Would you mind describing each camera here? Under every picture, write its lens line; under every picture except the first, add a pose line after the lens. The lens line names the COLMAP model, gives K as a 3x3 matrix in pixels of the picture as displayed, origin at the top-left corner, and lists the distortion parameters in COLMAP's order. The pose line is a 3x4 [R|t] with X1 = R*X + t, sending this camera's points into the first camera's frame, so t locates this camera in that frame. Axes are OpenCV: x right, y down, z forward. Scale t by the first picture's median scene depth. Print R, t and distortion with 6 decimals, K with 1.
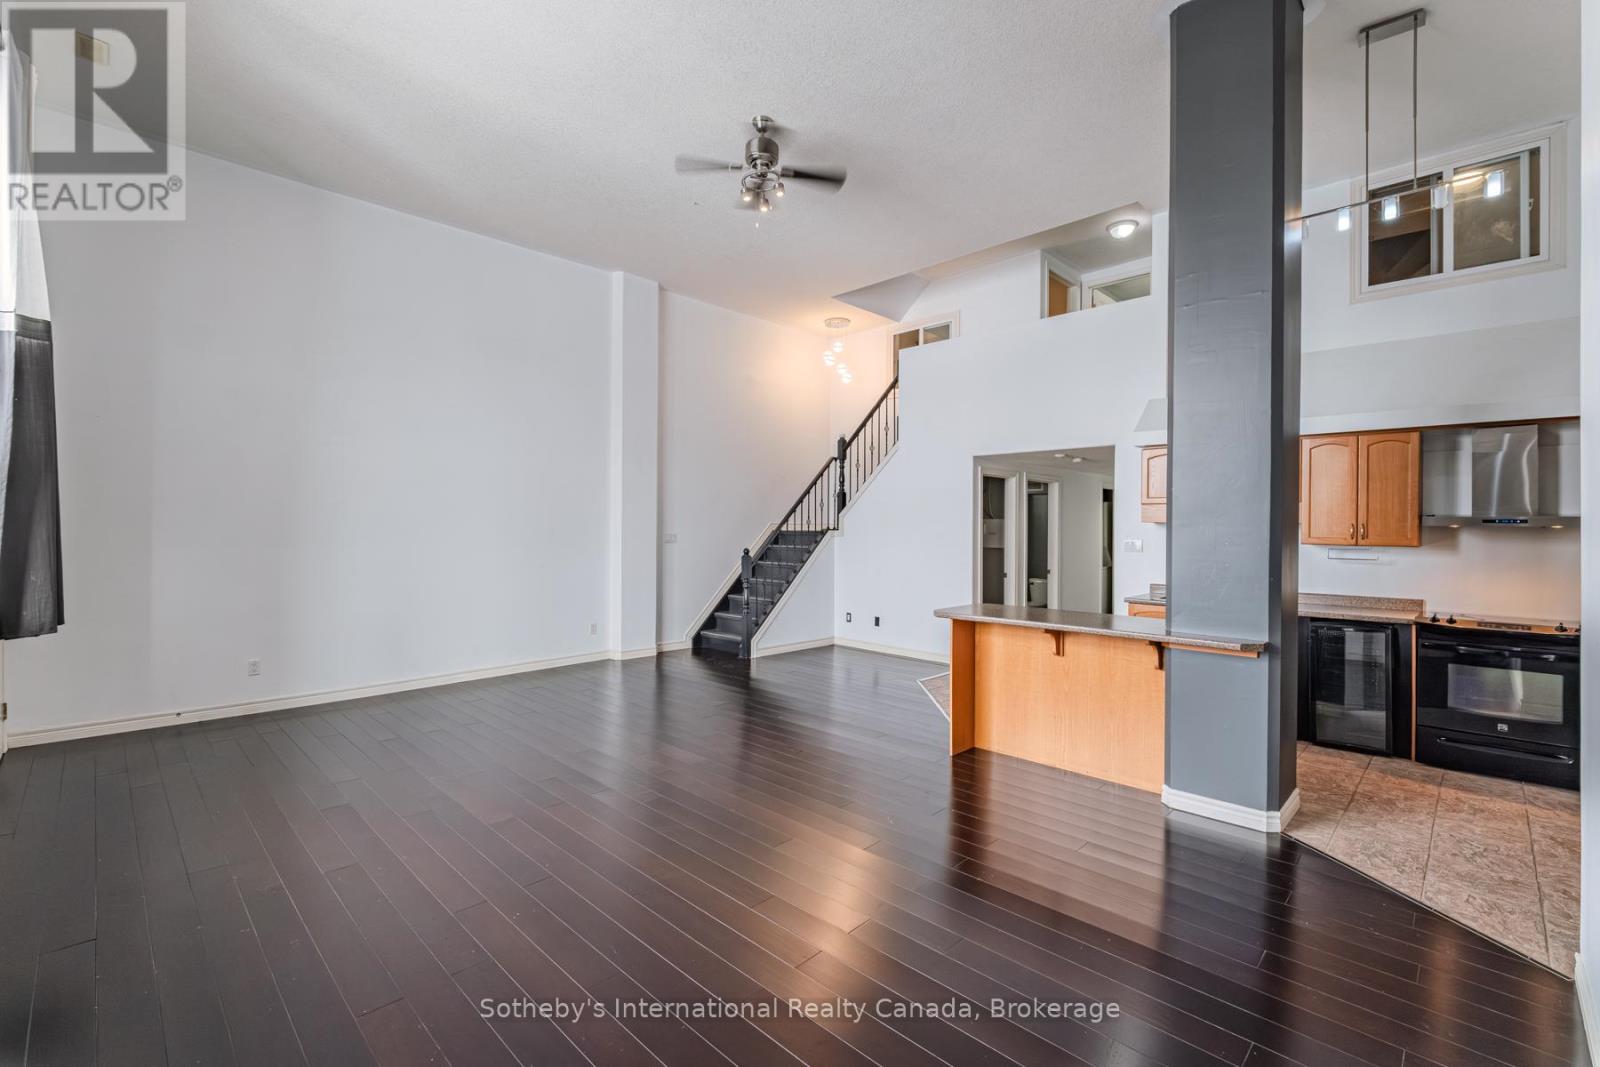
lens RADIAL K [[693.8, 0, 804.1], [0, 693.8, 526.8], [0, 0, 1]] dist [0.002398, -0.004099]
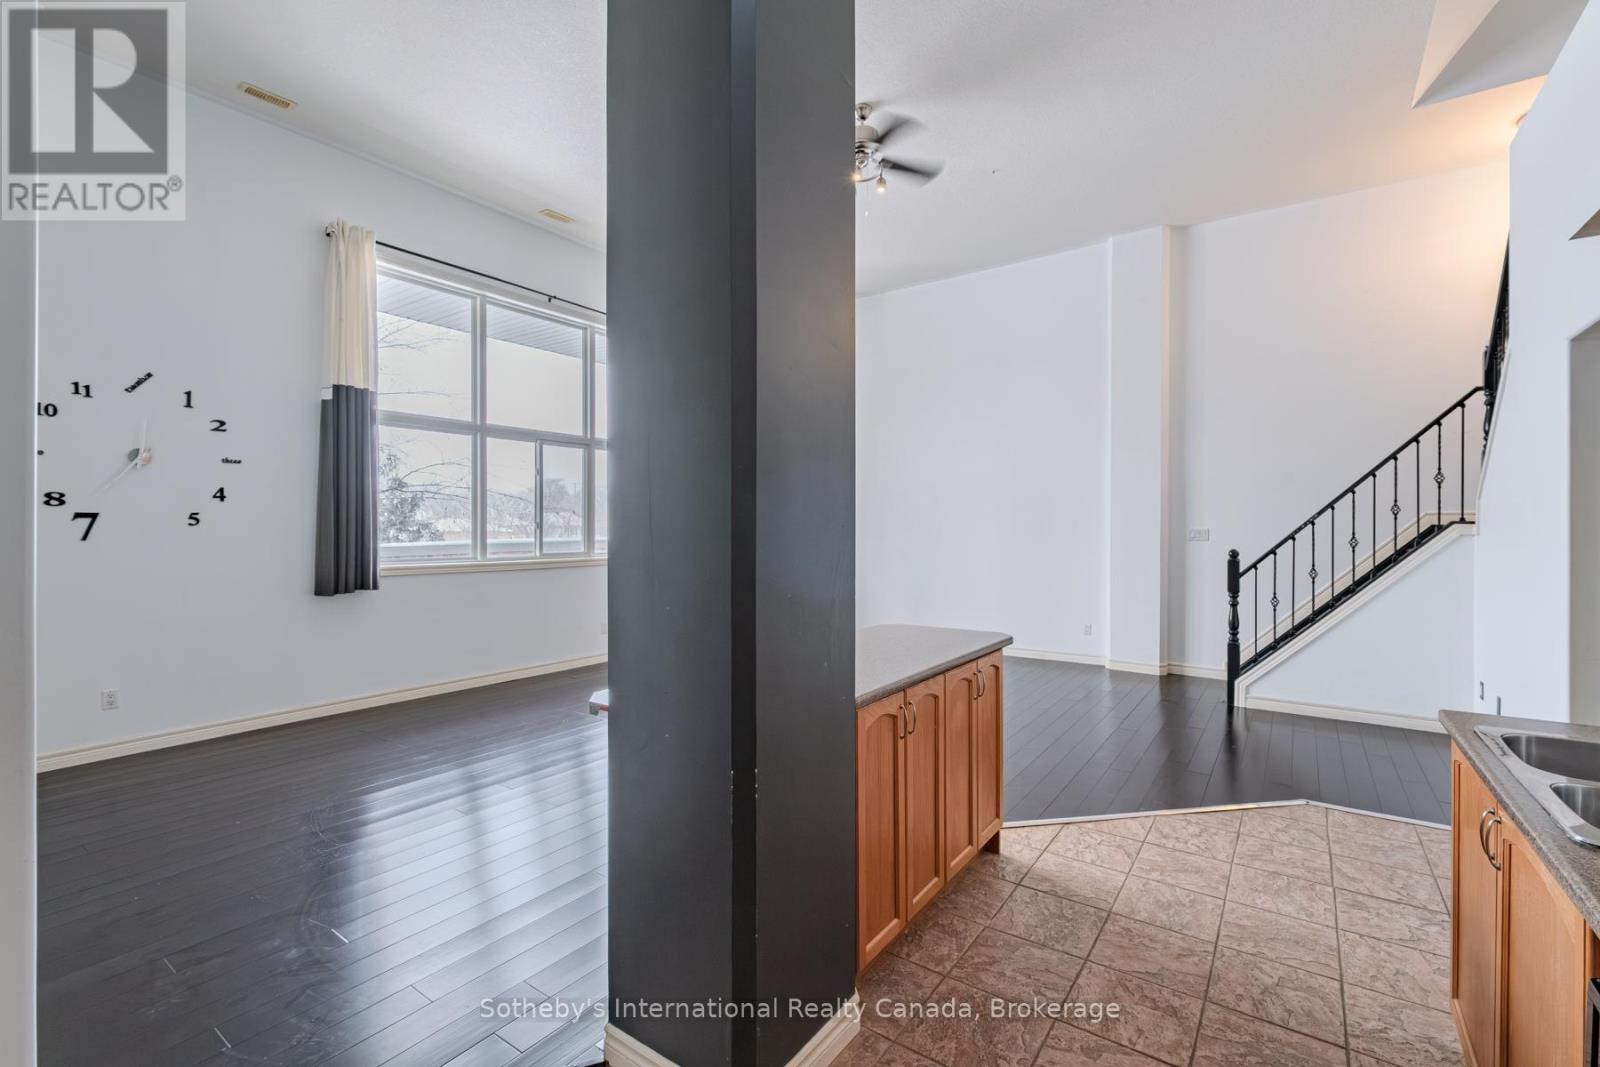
lens RADIAL K [[693.8, 0, 811.4], [0, 693.8, 532.0], [0, 0, 1]] dist [0.002398, -0.004099]
pose [[0.164151, 0.006623, -0.986413, 0.548607], [-0.001986, 0.999978, 0.006383, 0.009603], [0.986433, 0.000912, 0.164161, 0.466705]]
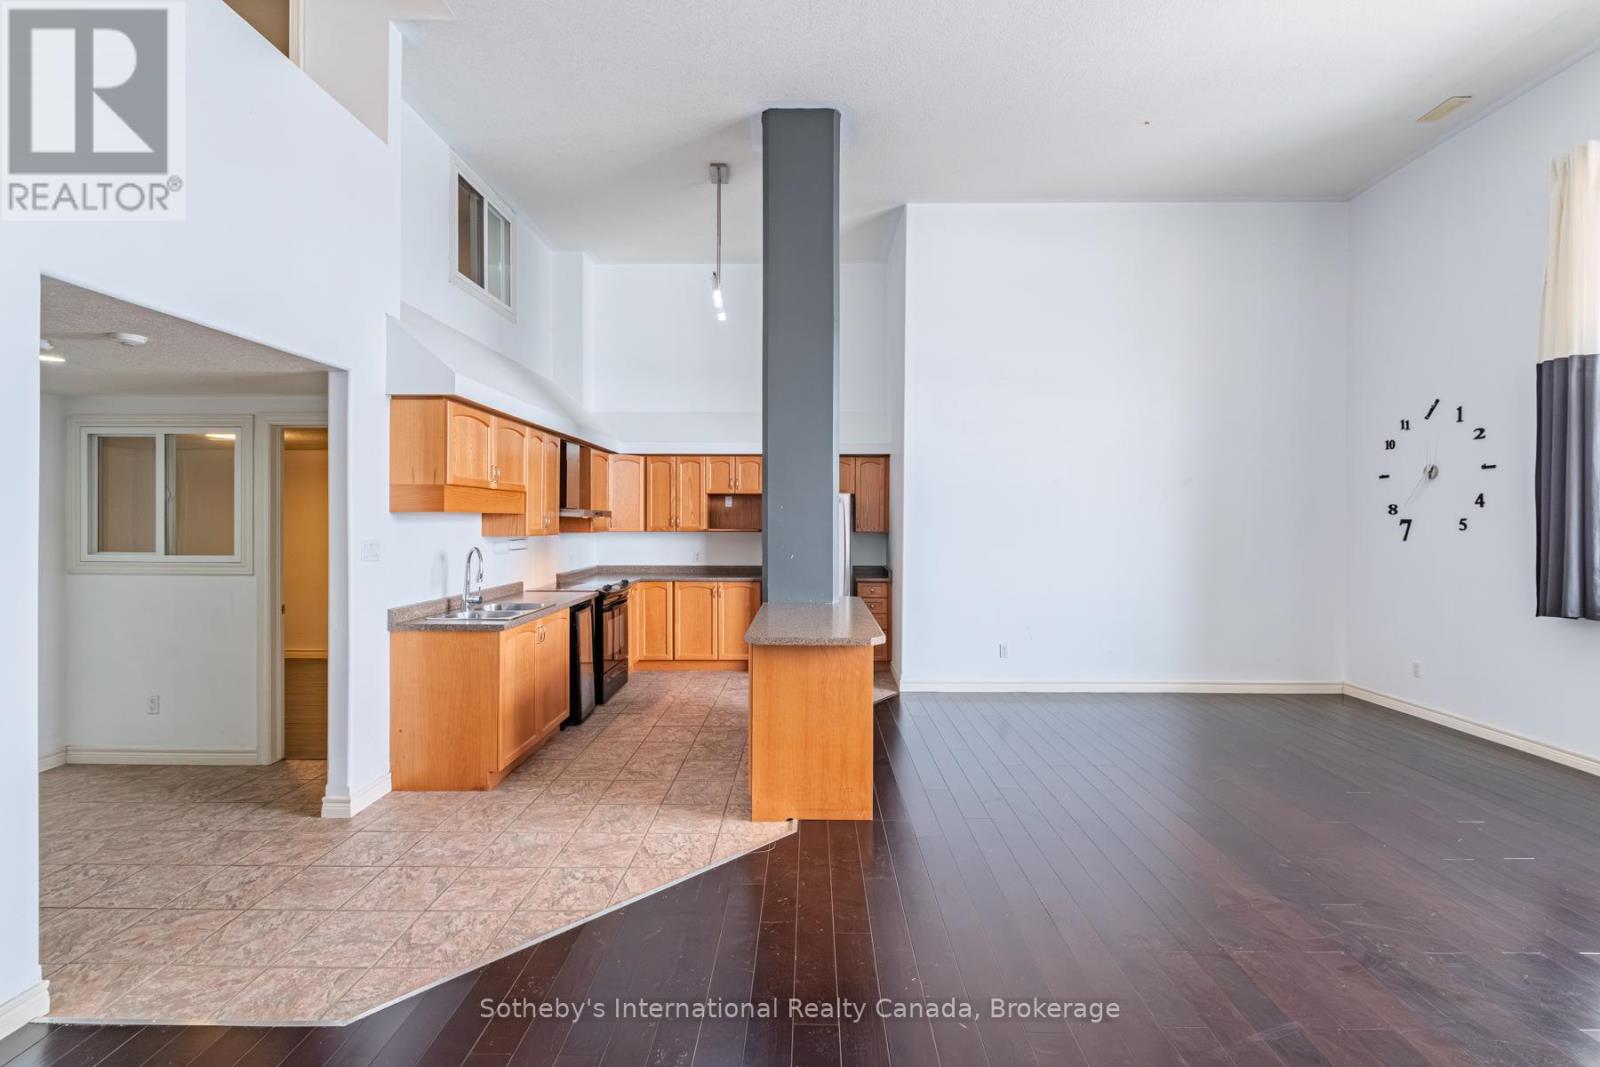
lens RADIAL K [[718.0, 0, 804.6], [0, 718.0, 521.7], [0, 0, 1]] dist [0.005639, -0.004964]
pose [[-0.695134, -0.007860, 0.718837, -0.176029], [-0.003134, 0.999964, 0.007903, -0.002633], [-0.718874, 0.003241, -0.695133, 0.934056]]
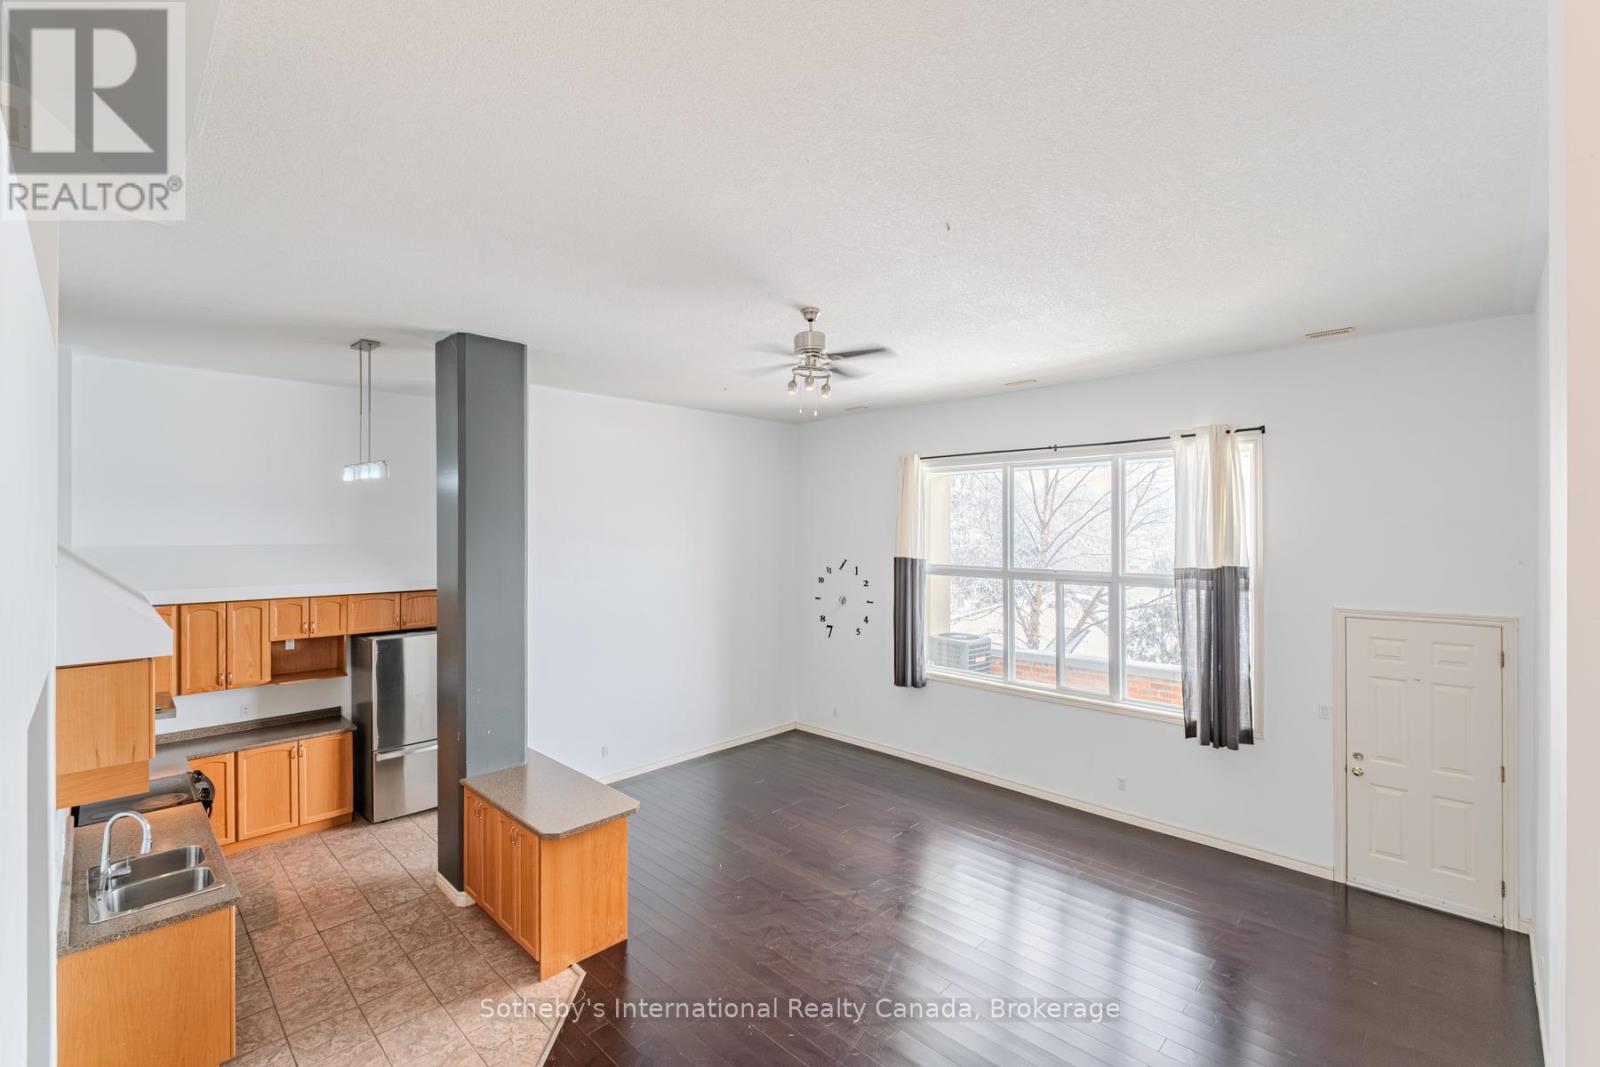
lens RADIAL K [[693.8, 0, 812.9], [0, 693.8, 526.7], [0, 0, 1]] dist [0.002398, -0.004099]
pose [[-0.999890, -0.003335, -0.014476, -0.029480], [-0.003309, 0.999993, -0.001852, -0.168717], [0.014482, -0.001804, -0.999894, 1.195342]]
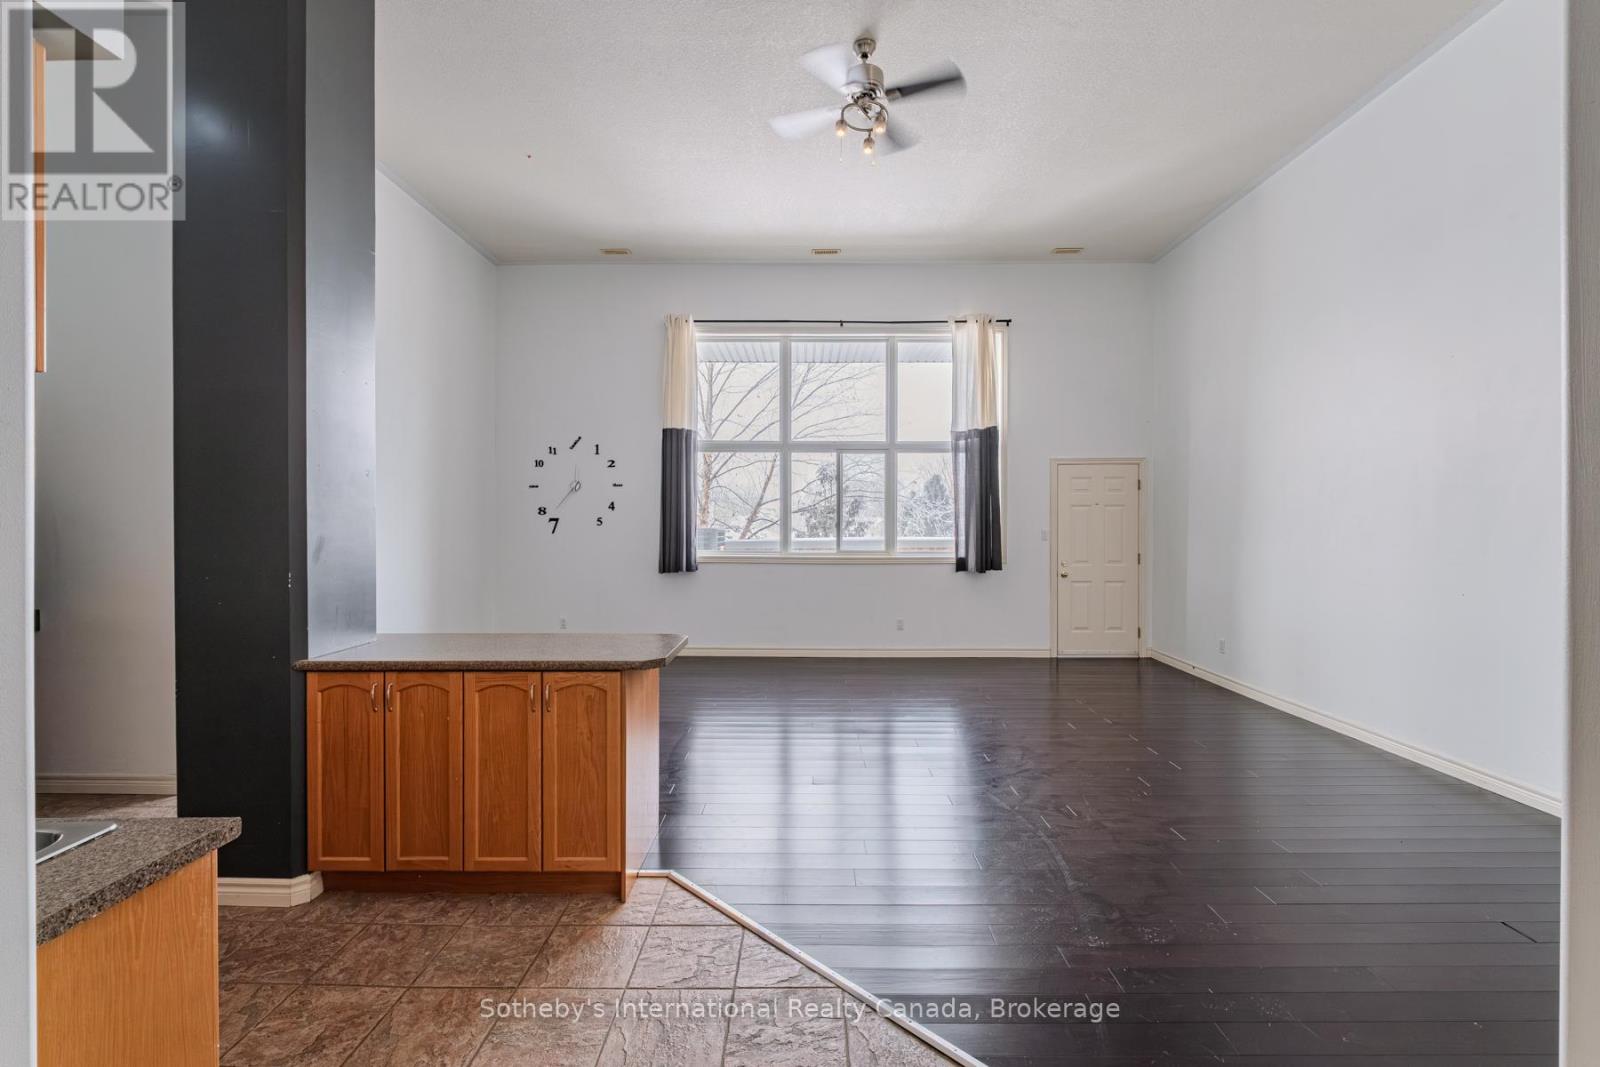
lens RADIAL K [[693.8, 0, 805.0], [0, 693.8, 533.4], [0, 0, 1]] dist [0.002398, -0.004099]
pose [[-0.714525, 0.008087, -0.699563, 0.356815], [-0.004866, 0.999852, 0.016528, 0.002545], [0.699593, 0.015214, -0.714380, 0.947699]]
